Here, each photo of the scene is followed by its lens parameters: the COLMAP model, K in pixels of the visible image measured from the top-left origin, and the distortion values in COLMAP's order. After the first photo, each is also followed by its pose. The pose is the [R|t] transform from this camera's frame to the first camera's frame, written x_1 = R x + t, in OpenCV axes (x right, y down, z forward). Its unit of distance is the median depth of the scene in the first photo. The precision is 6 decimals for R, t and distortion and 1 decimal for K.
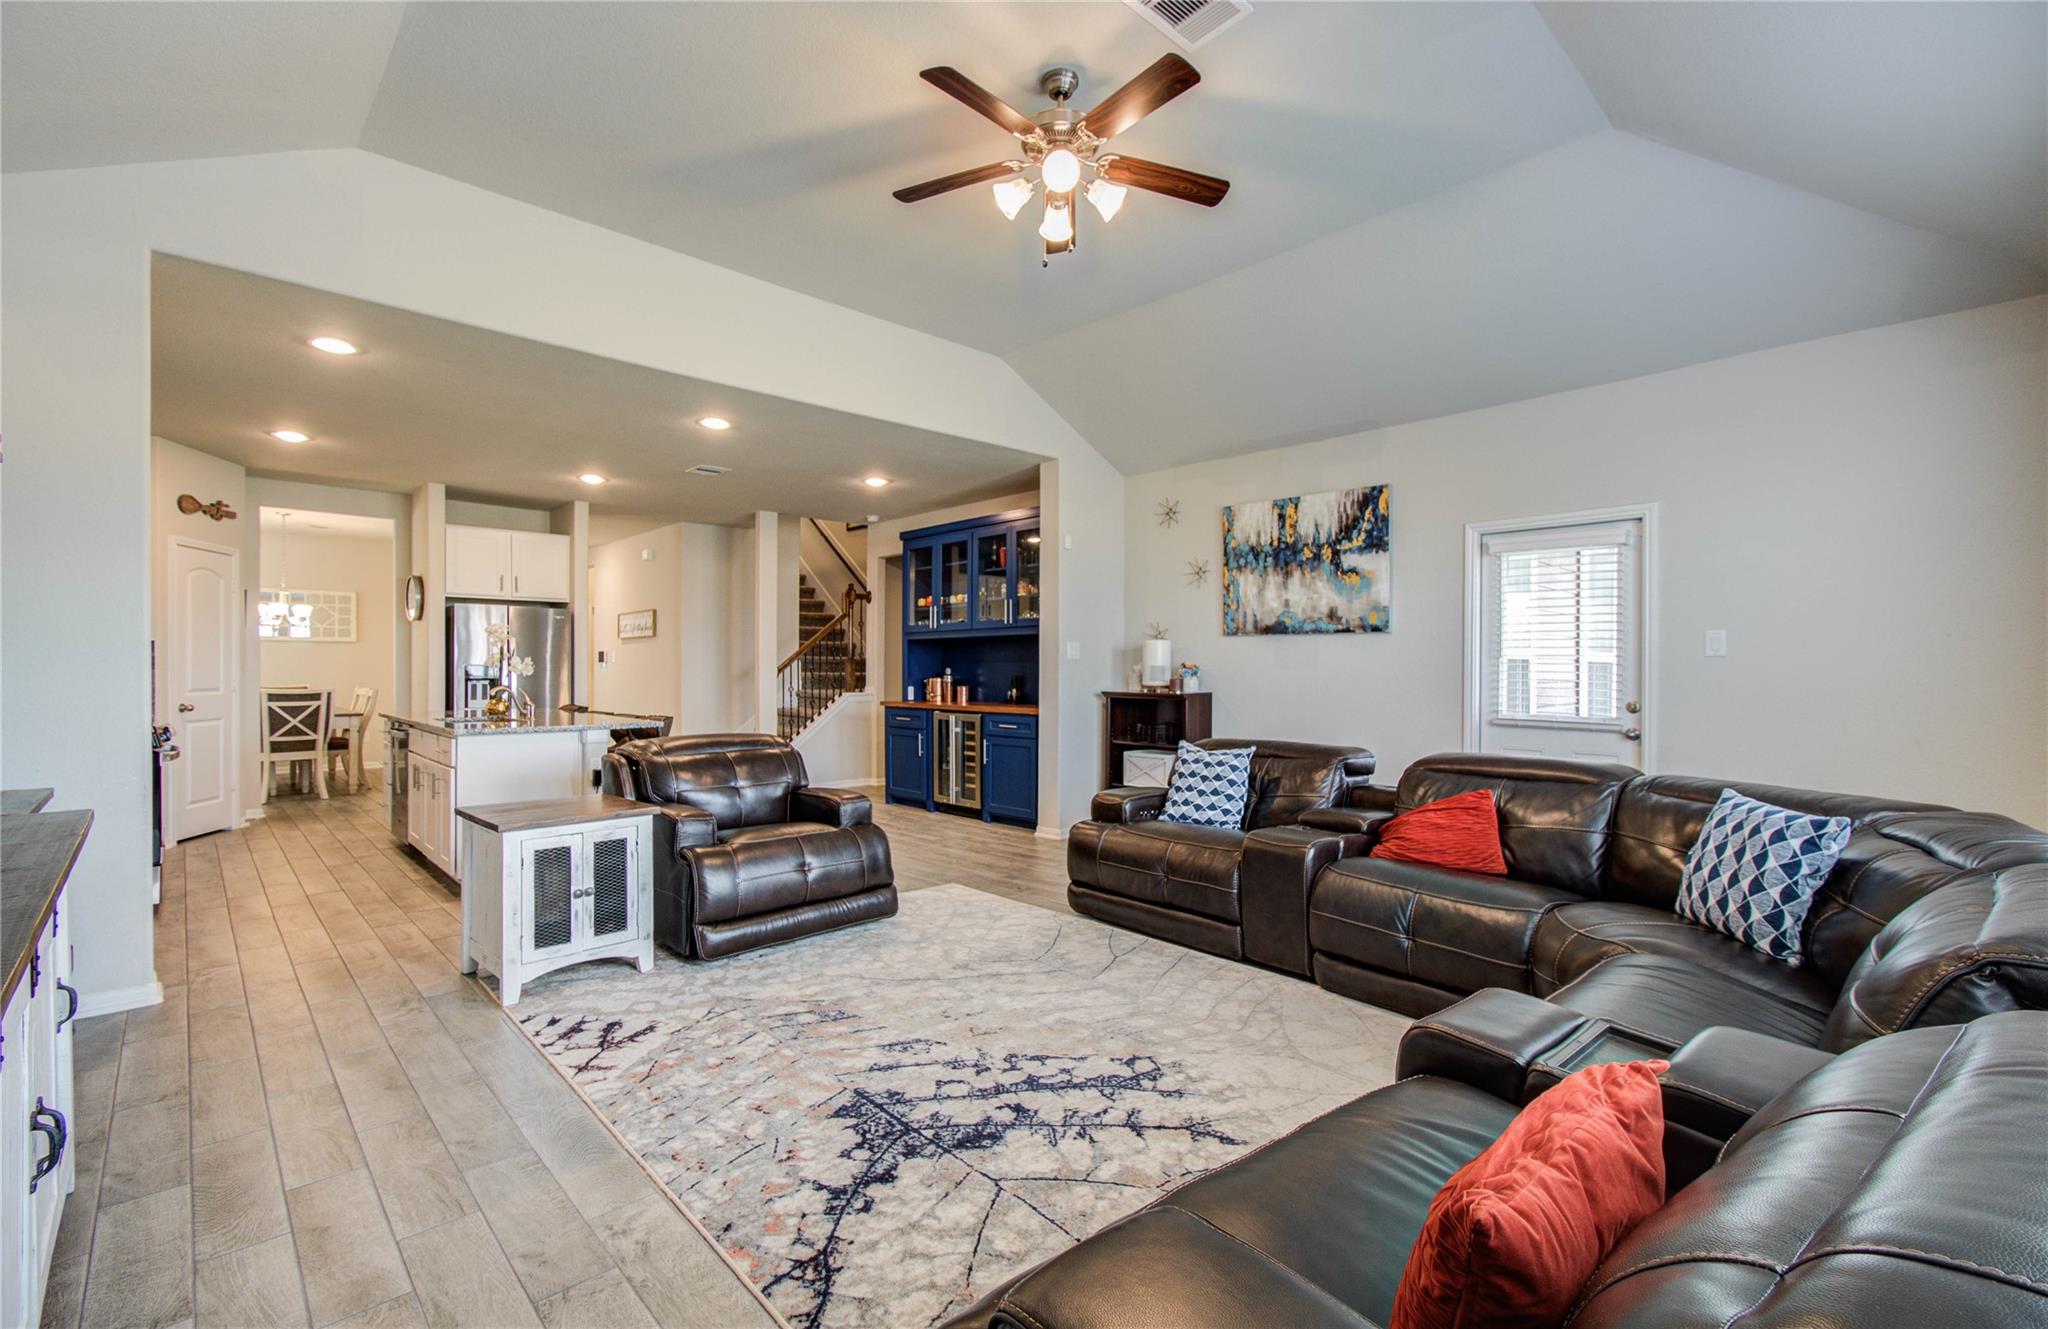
lens RADIAL K [[906.9, 0, 1027.1], [0, 906.9, 671.0], [0, 0, 1]] dist [0.000585, 0.000169]
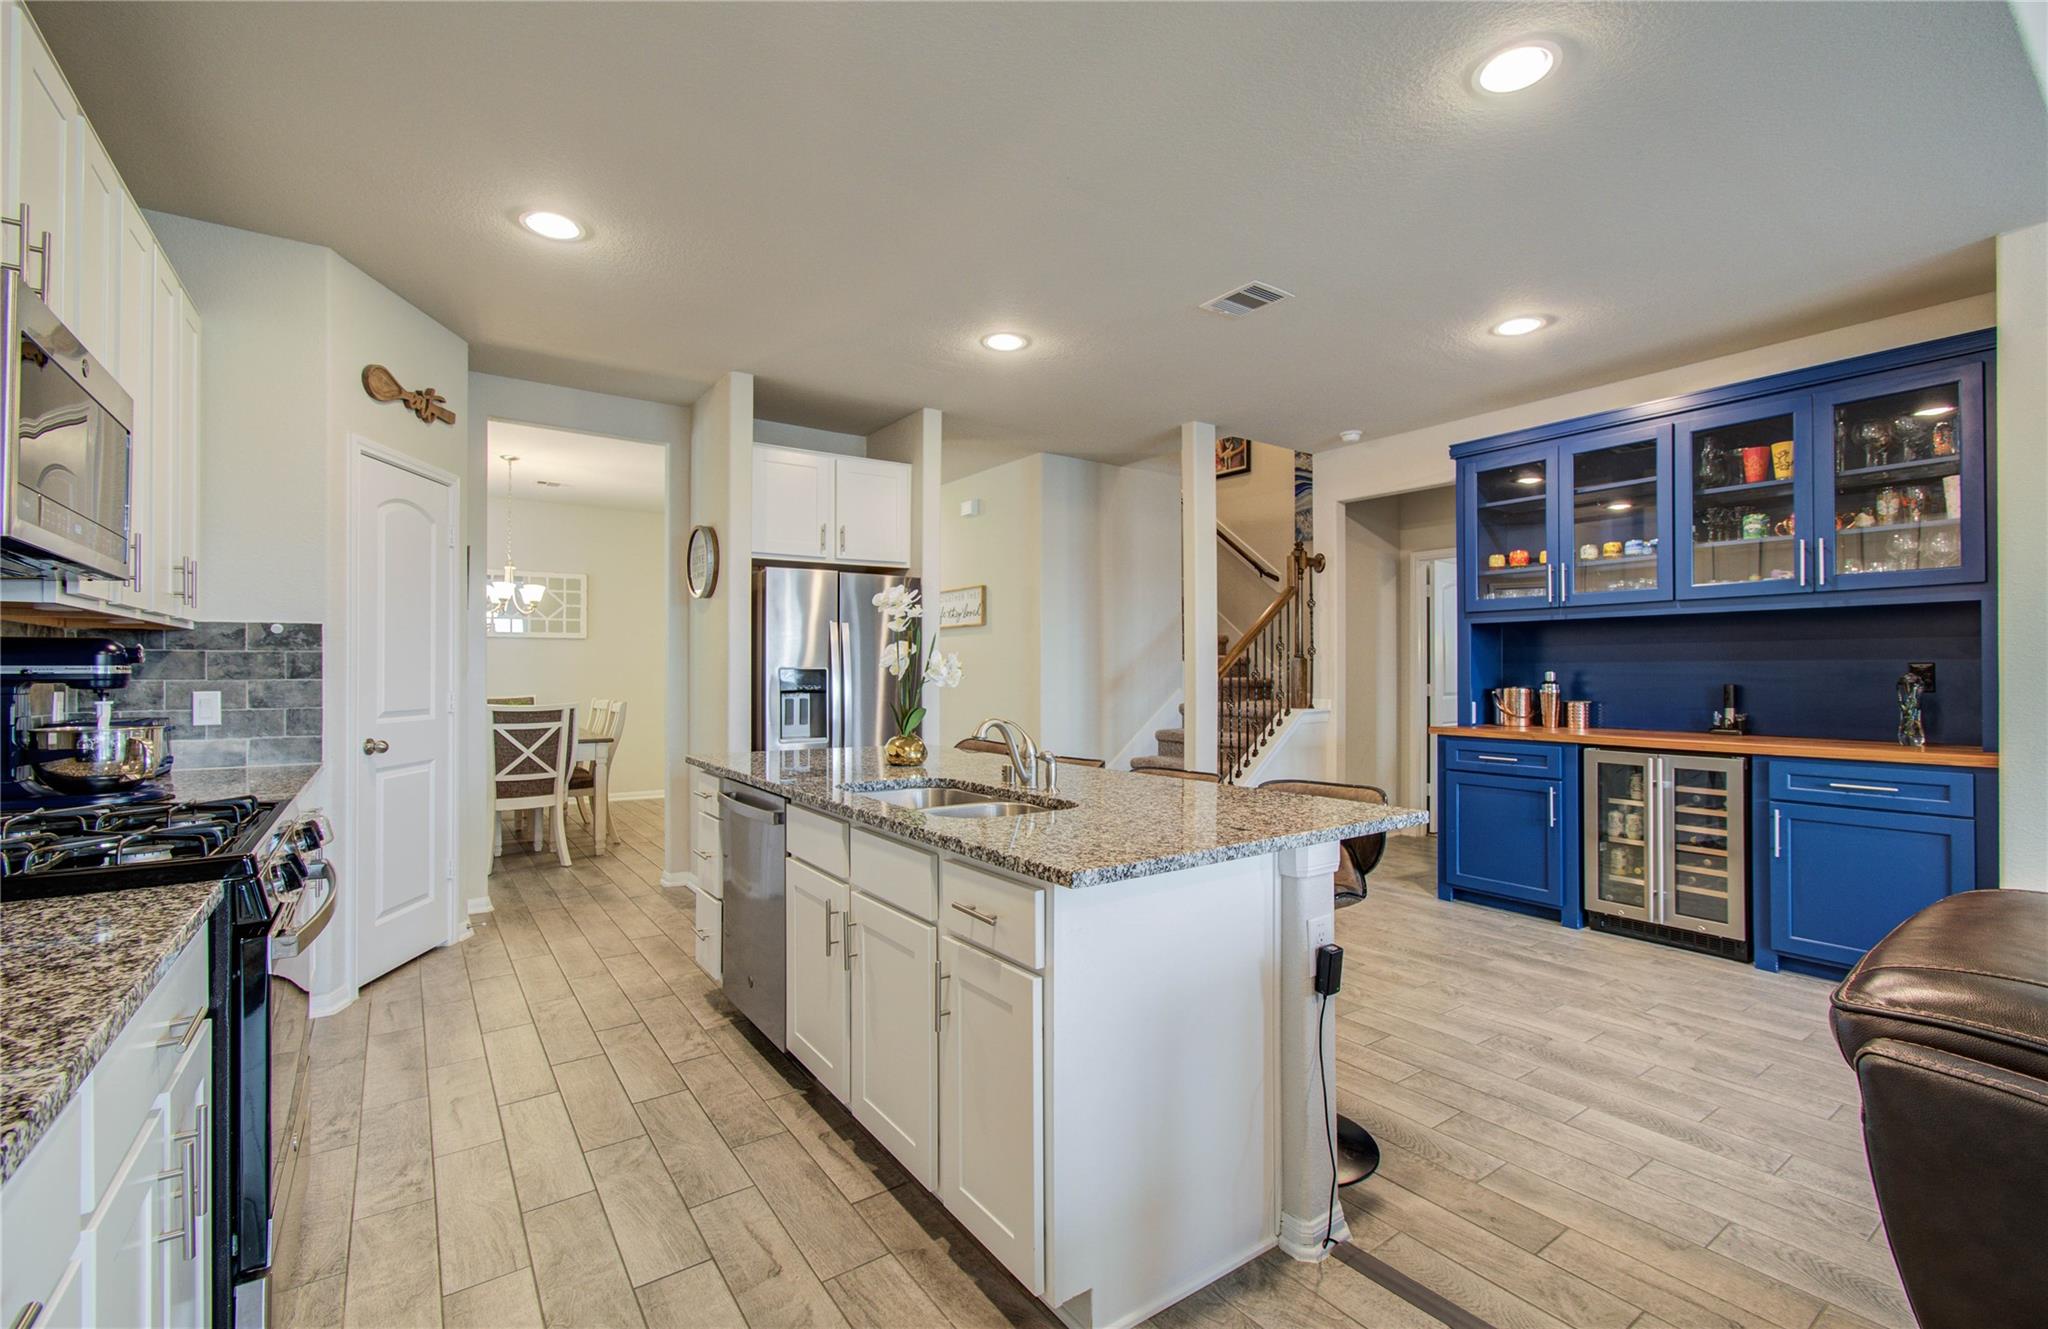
lens RADIAL K [[878.0, 0, 1024.0], [0, 878.0, 664.5], [0, 0, 1]] dist [-0.000007, -0.000168]
pose [[0.991578, -0.004117, -0.129442, -0.345261], [0.003007, 0.999957, -0.008772, -0.003059], [0.129473, 0.008309, 0.991548, 0.386289]]
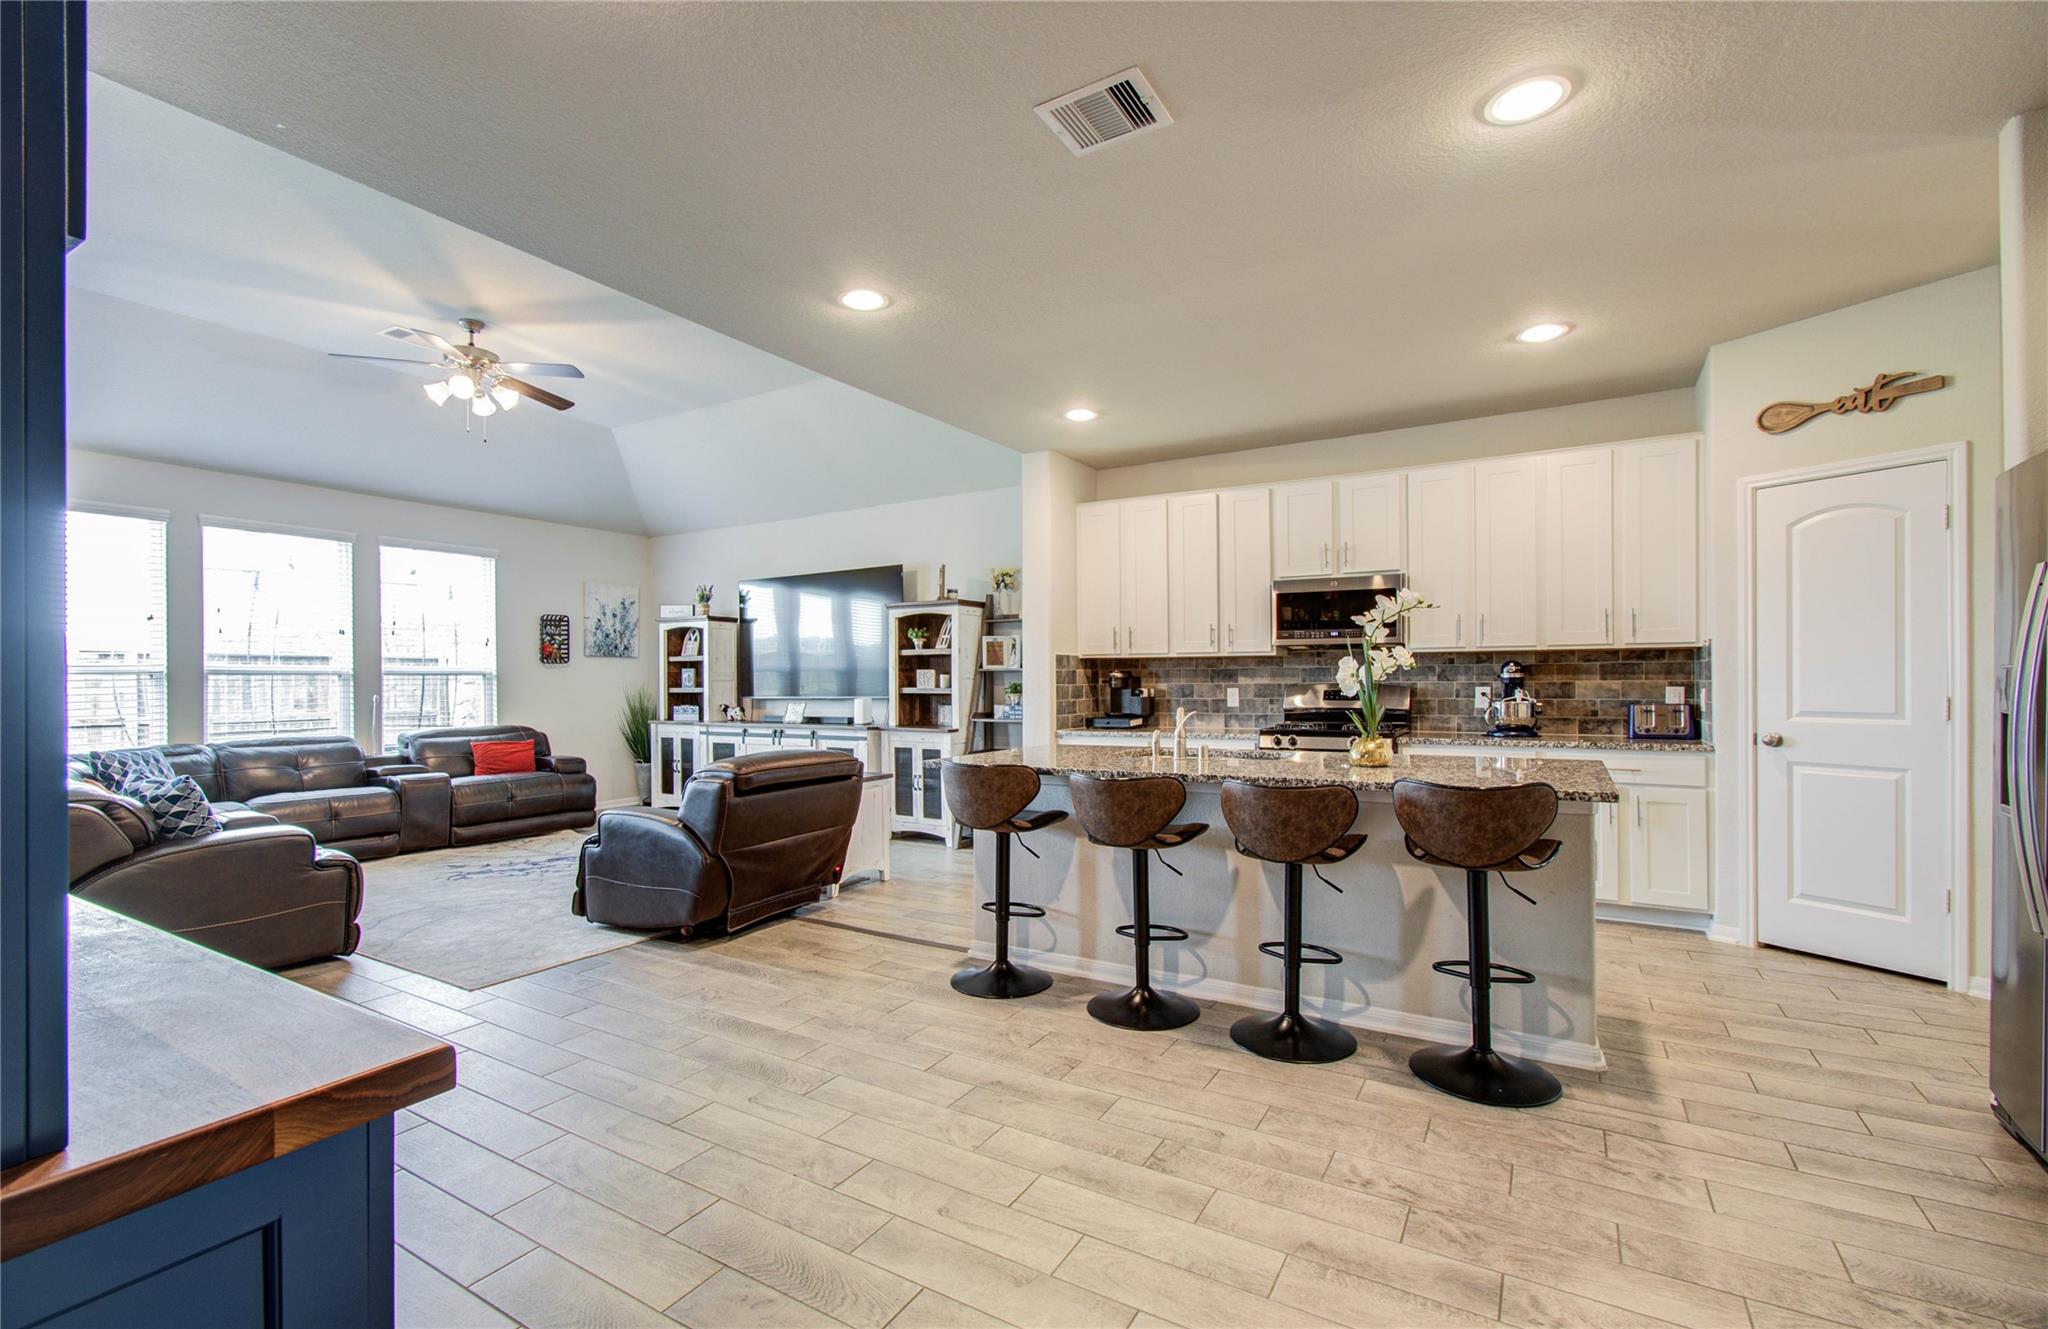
lens RADIAL K [[878.0, 0, 1024.0], [0, 878.0, 664.5], [0, 0, 1]] dist [-0.000007, -0.000168]
pose [[-0.960512, 0.000952, -0.278238, -0.186900], [0.005387, 0.999870, -0.015176, -0.003783], [0.278188, -0.016075, -0.960392, 1.100048]]
